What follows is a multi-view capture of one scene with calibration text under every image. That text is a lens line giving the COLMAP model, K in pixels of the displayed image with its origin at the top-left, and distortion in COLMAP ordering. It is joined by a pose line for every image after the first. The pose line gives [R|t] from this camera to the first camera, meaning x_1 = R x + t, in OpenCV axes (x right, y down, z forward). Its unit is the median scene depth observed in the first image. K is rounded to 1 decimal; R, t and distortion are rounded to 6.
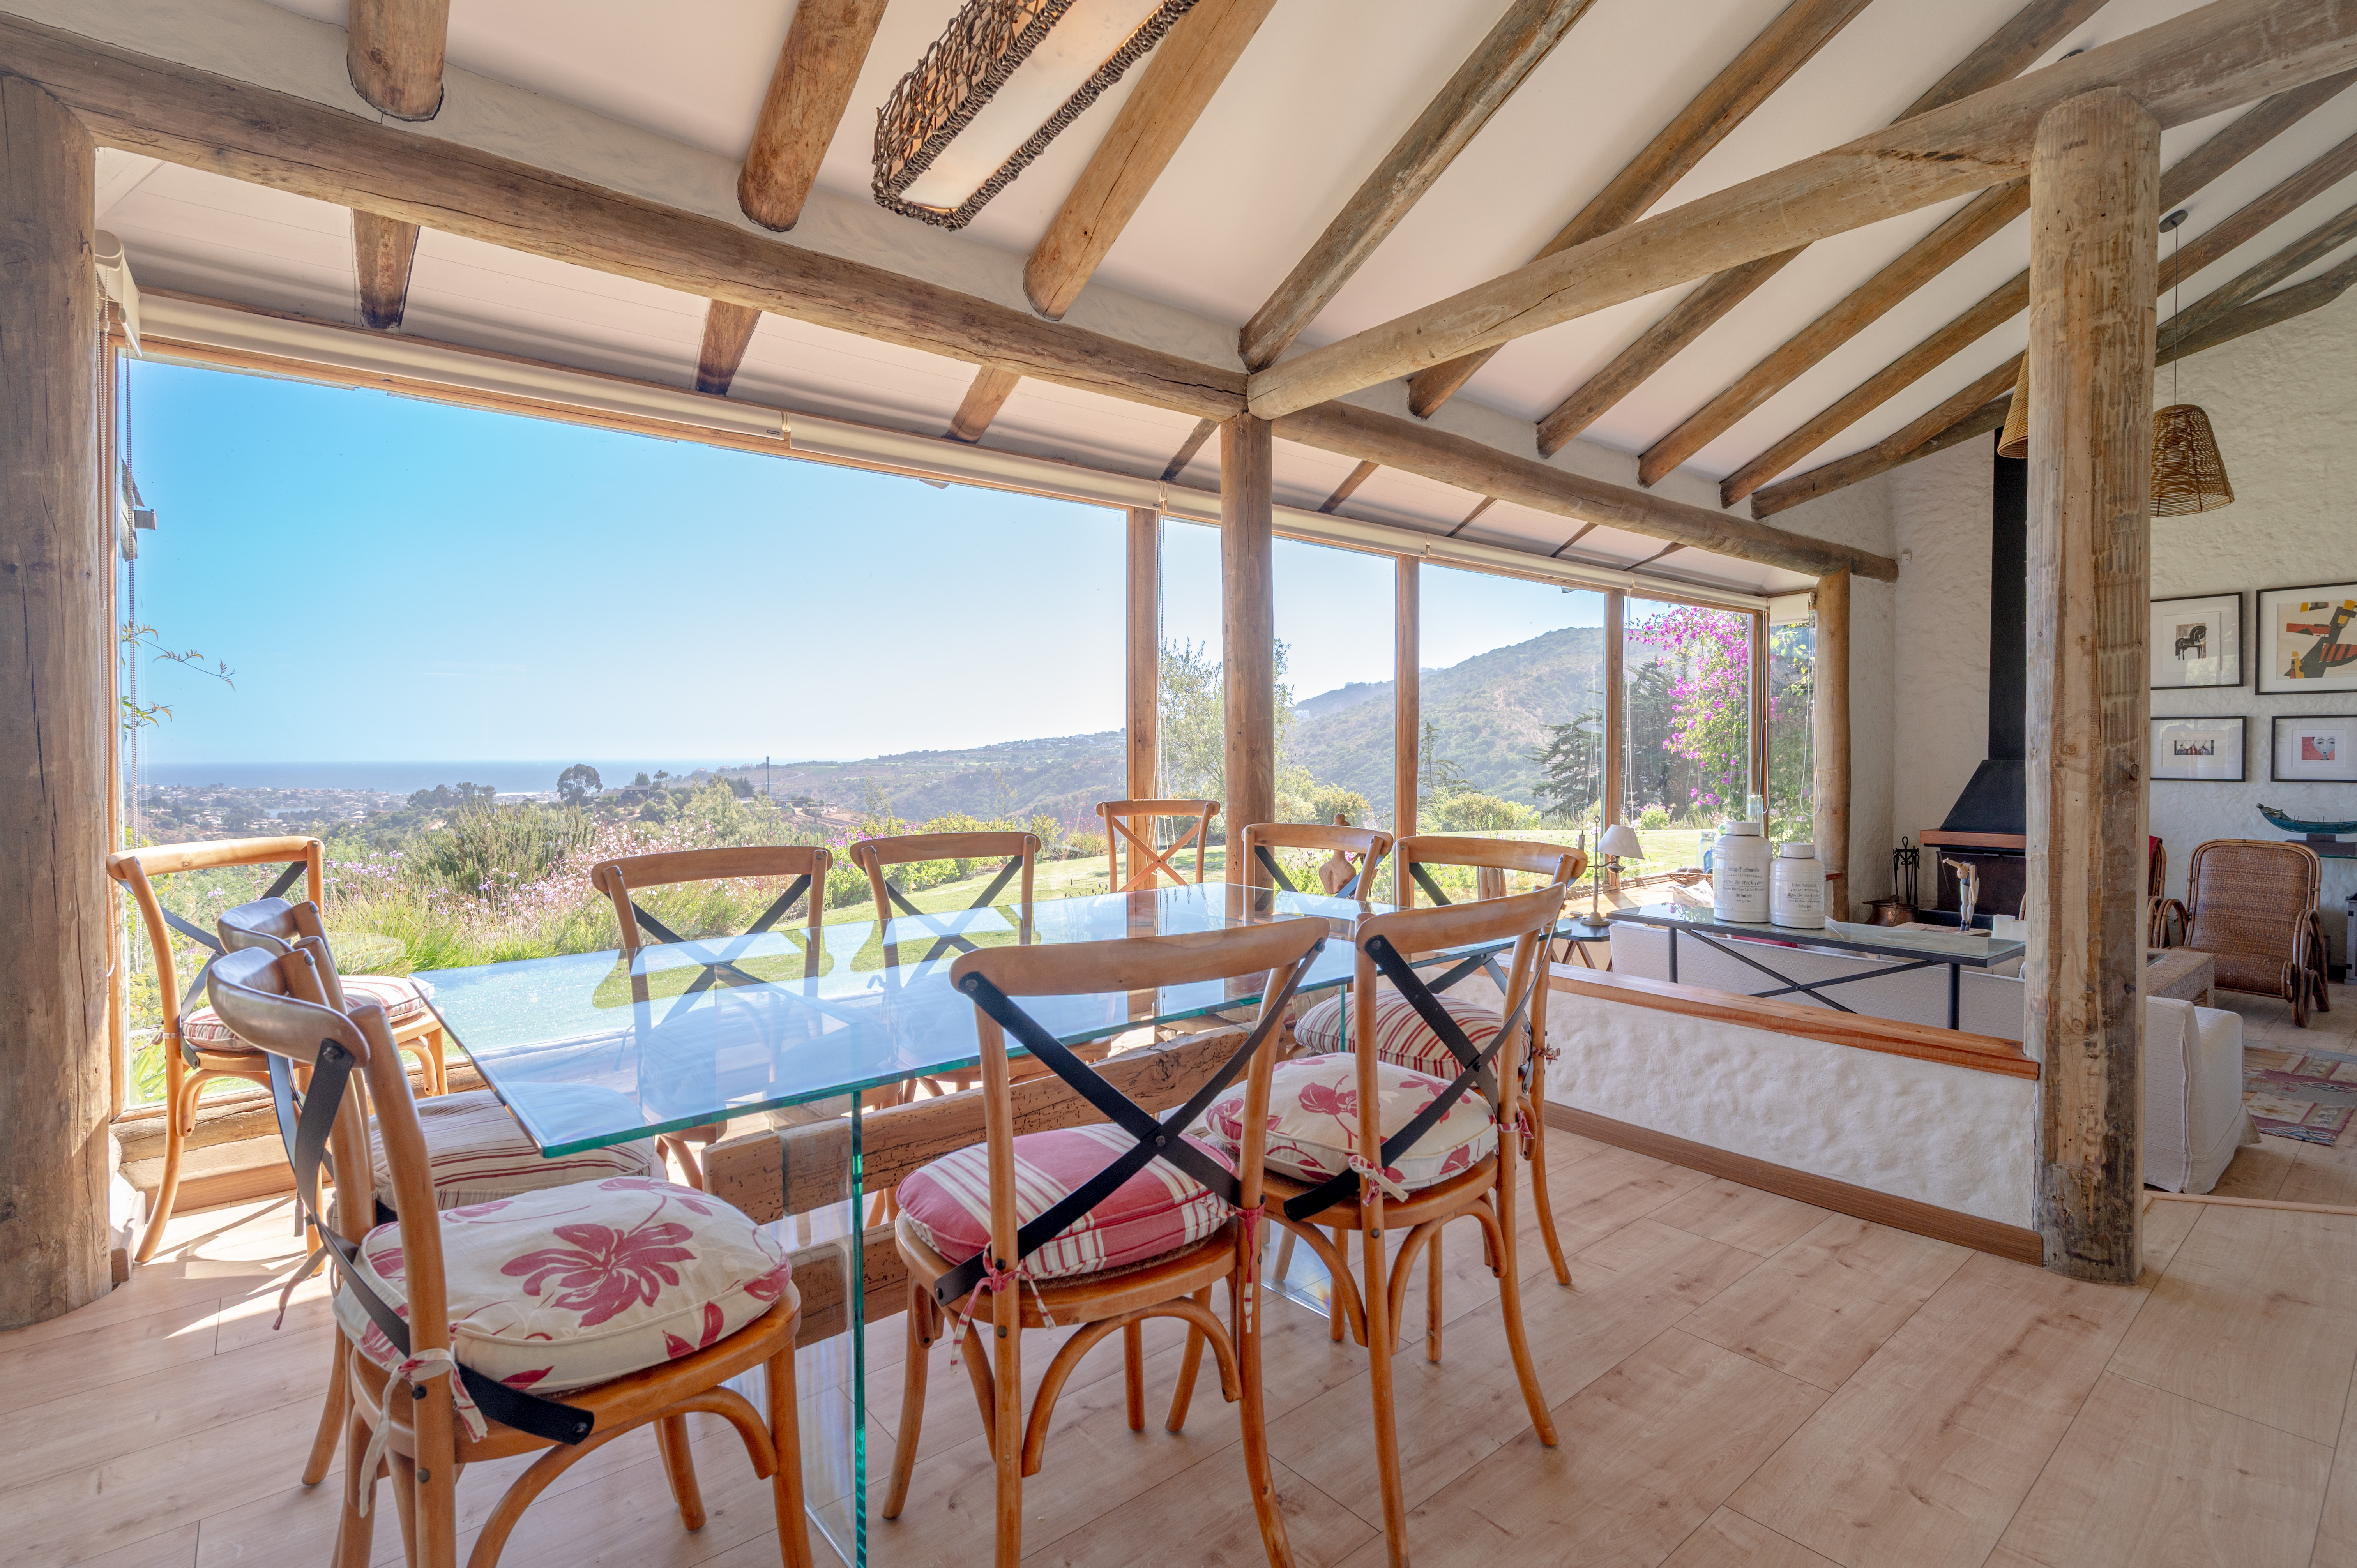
lens RADIAL K [[1099.1, 0, 1186.1], [0, 1099.1, 768.3], [0, 0, 1]] dist [-0.002363, 0.000204]
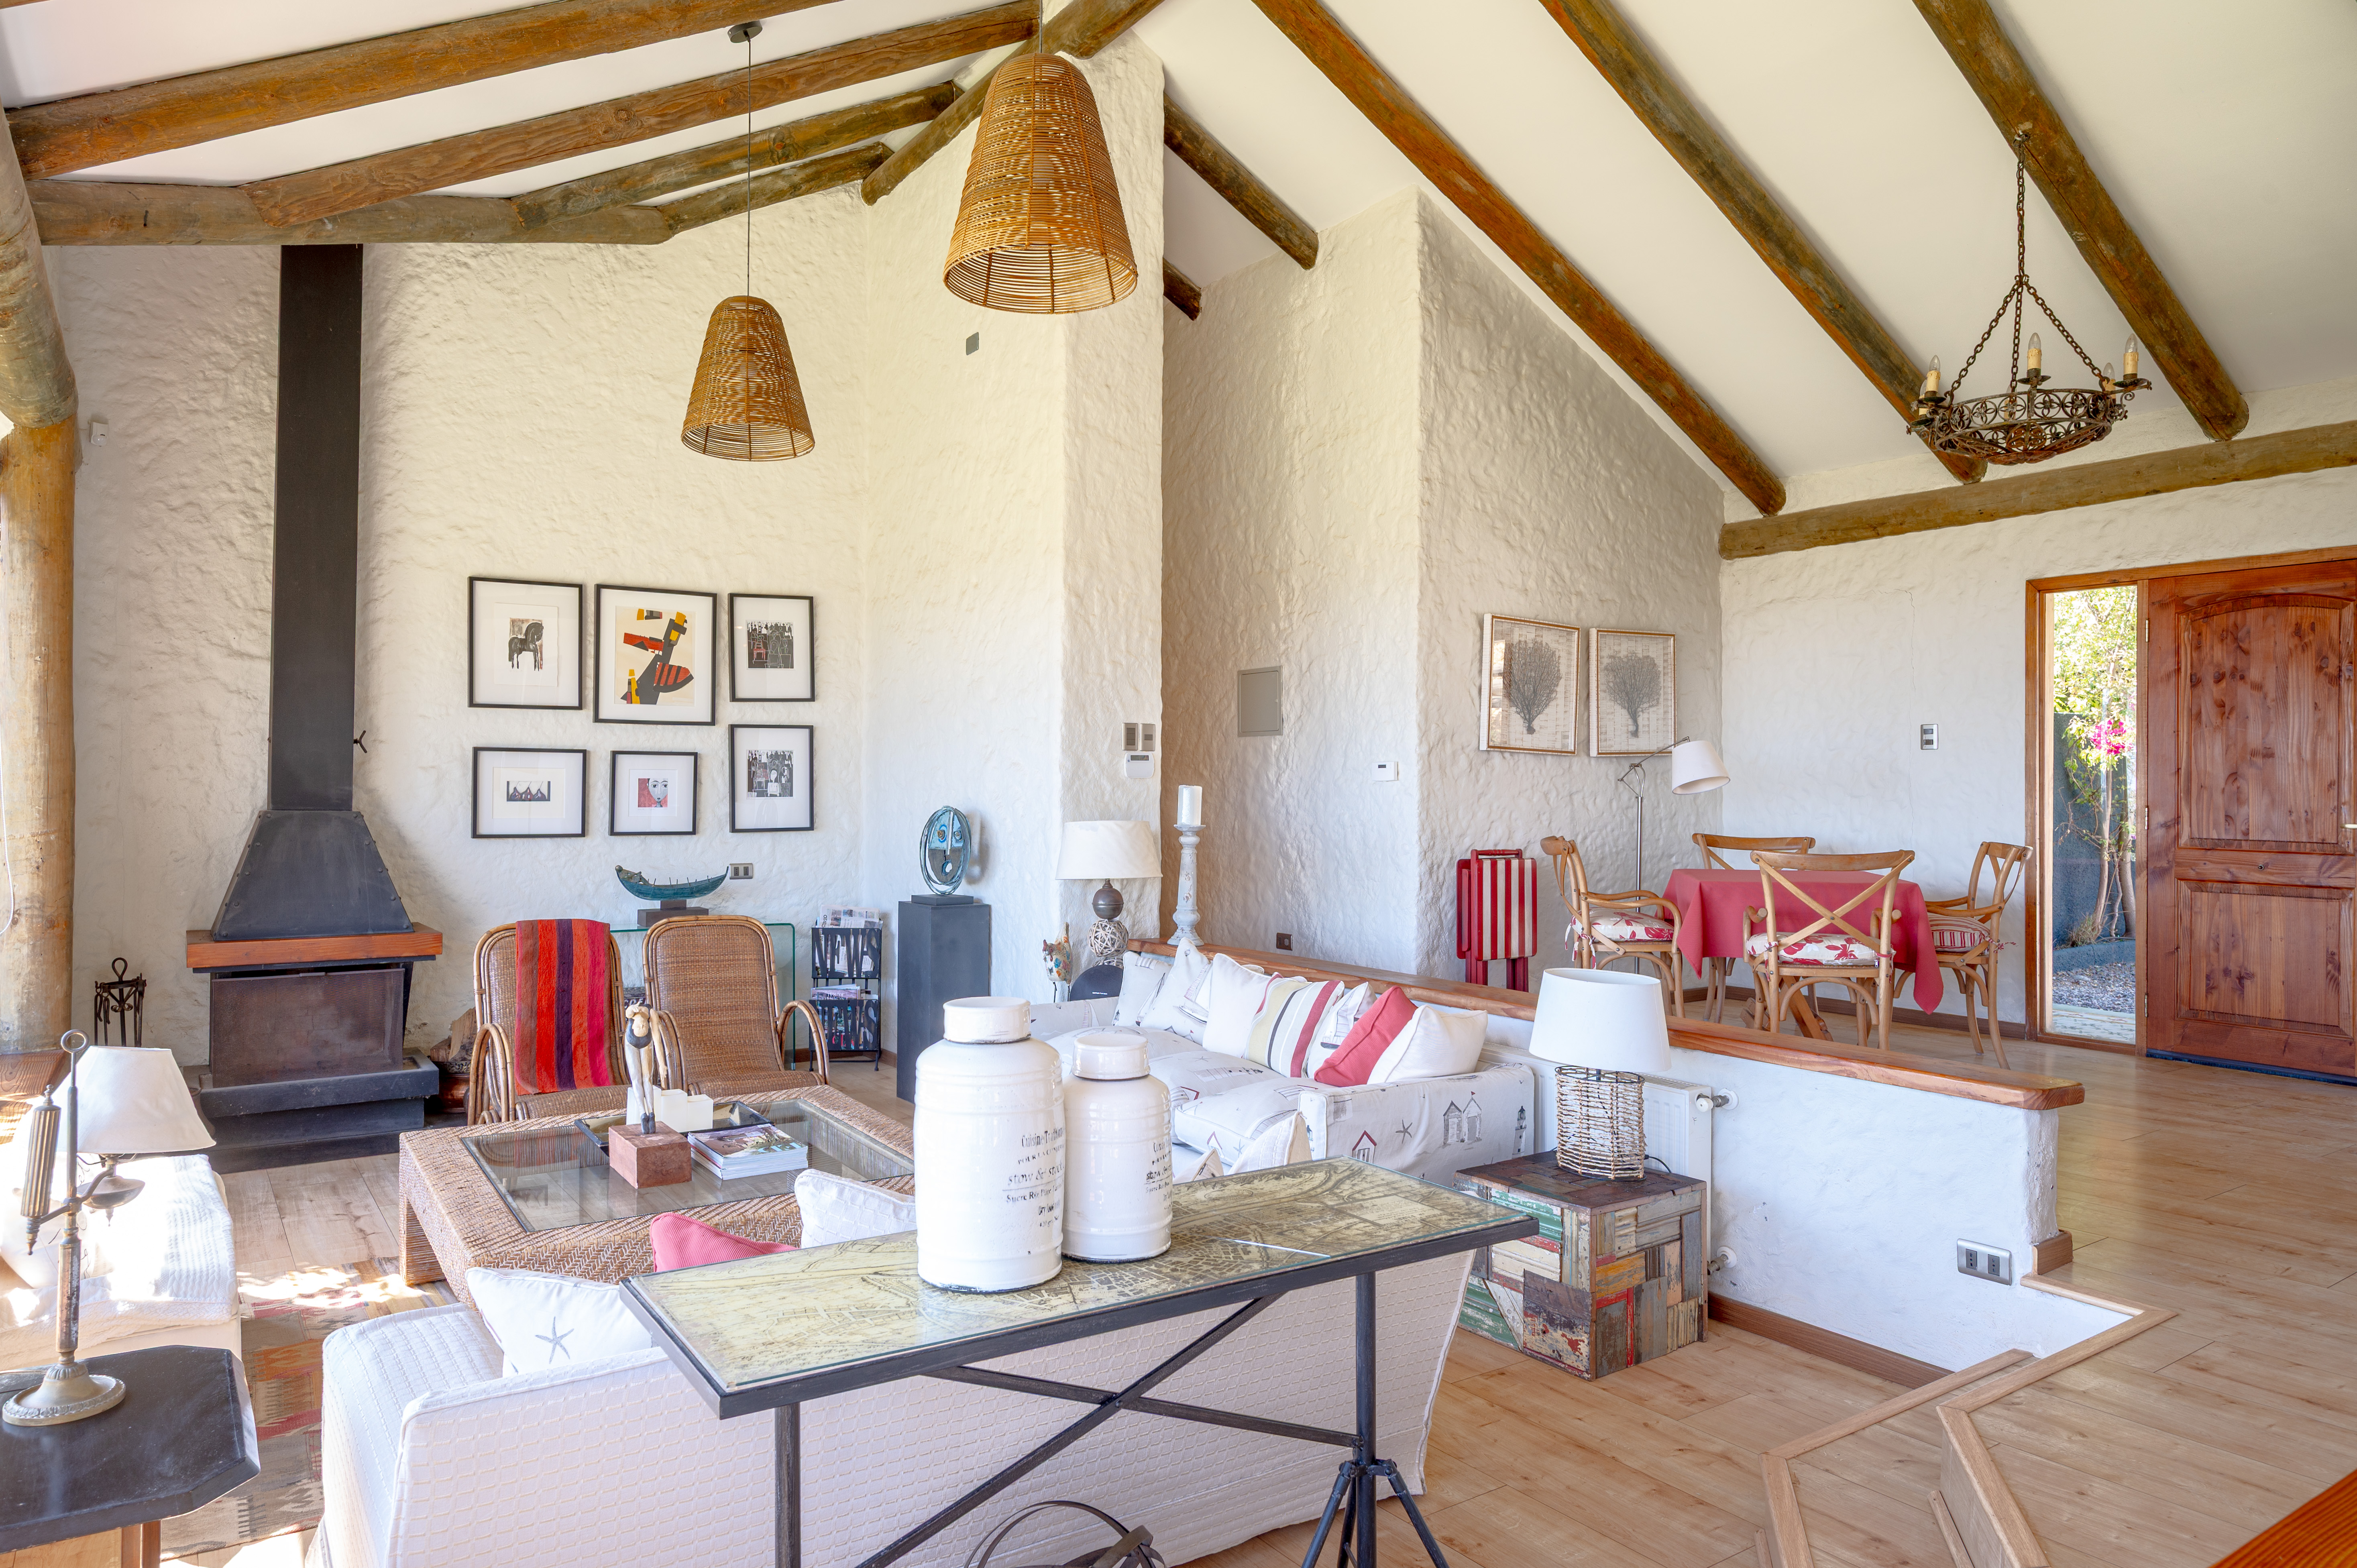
lens RADIAL K [[1452.4, 0, 1110.9], [0, 1452.4, 776.7], [0, 0, 1]] dist [0.024785, 0.000308]
pose [[0.127601, 0.013321, 0.991736, 0.020908], [0.014228, 0.999782, -0.015260, -0.008920], [-0.991724, 0.016058, 0.127384, 0.524740]]
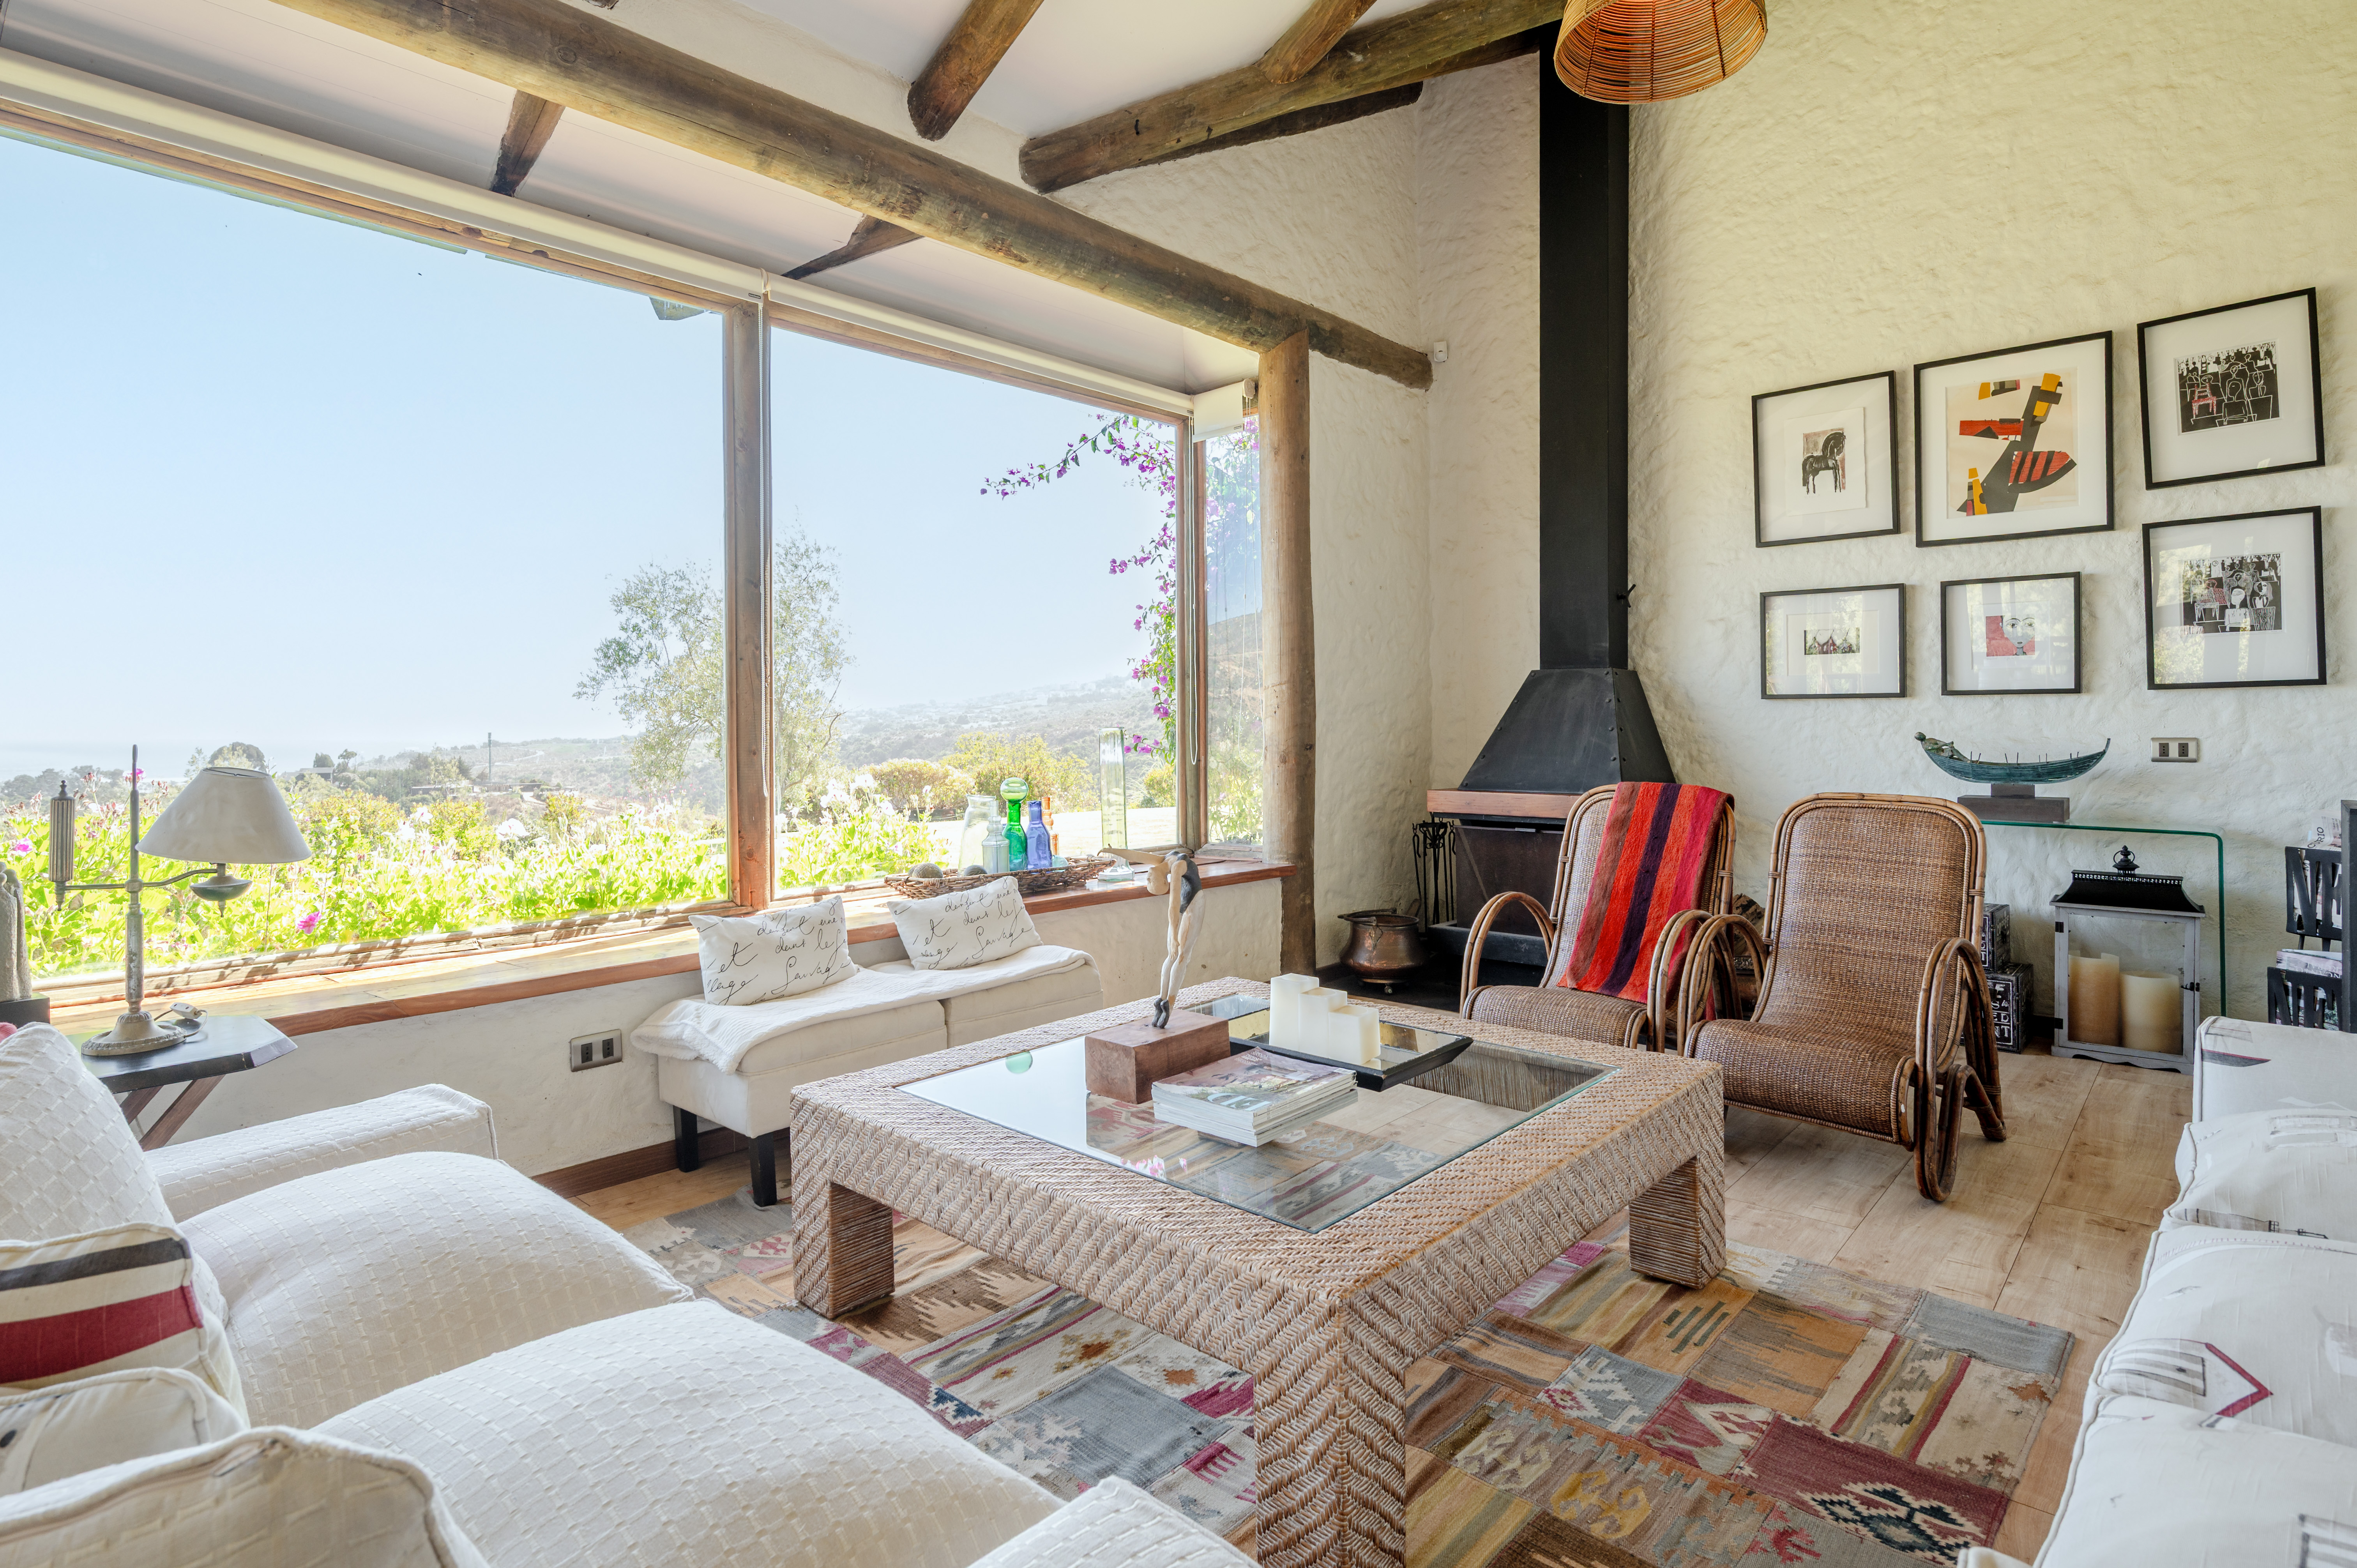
lens RADIAL K [[1211.3, 0, 1170.2], [0, 1211.3, 723.4], [0, 0, 1]] dist [-0.008049, 0.000341]
pose [[0.989628, -0.002248, 0.143633, 0.500289], [0.004783, 0.999839, -0.017306, 0.035859], [-0.143571, 0.017813, 0.989480, 0.433761]]
